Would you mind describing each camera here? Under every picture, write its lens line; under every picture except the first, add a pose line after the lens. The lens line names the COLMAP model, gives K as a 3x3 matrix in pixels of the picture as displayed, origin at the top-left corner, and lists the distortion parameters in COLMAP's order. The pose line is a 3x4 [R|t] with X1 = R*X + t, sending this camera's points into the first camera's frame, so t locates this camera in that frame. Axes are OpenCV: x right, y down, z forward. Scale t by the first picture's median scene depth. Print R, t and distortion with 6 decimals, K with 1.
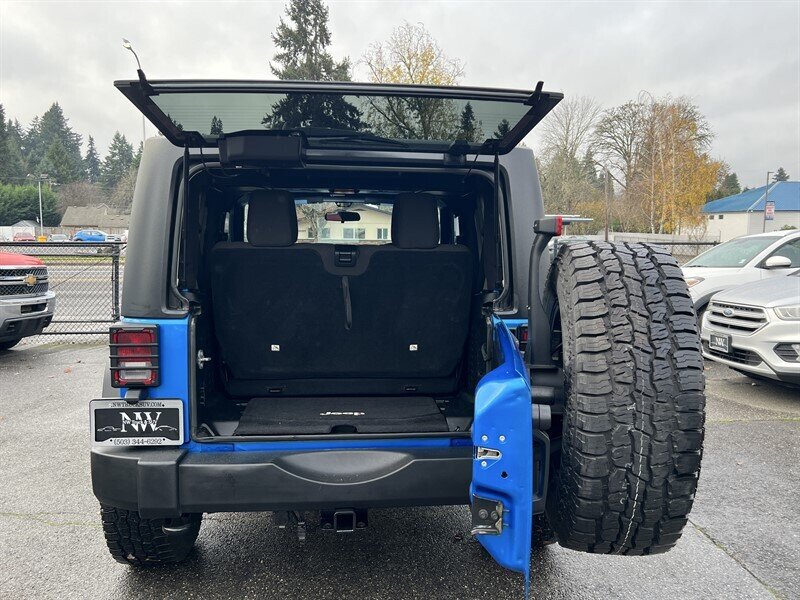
lens RADIAL K [[675.3, 0, 408.9], [0, 675.3, 301.9], [0, 0, 1]] dist [0.021273, -0.003643]
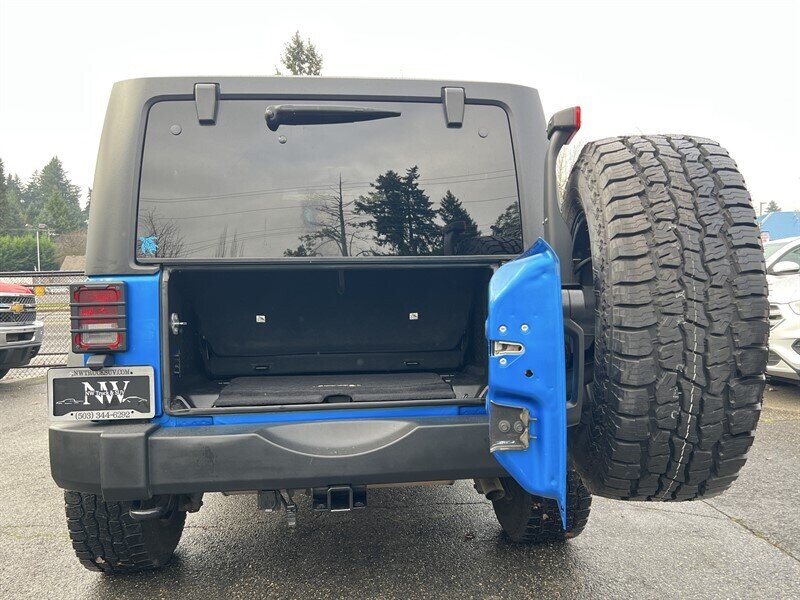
lens RADIAL K [[676.4, 0, 411.7], [0, 676.4, 299.7], [0, 0, 1]] dist [0.016953, -0.003884]
pose [[0.999625, -0.026769, 0.005722, -0.000528], [0.027084, 0.997523, -0.064923, 0.106155], [-0.003970, 0.065053, 0.997874, 0.094637]]
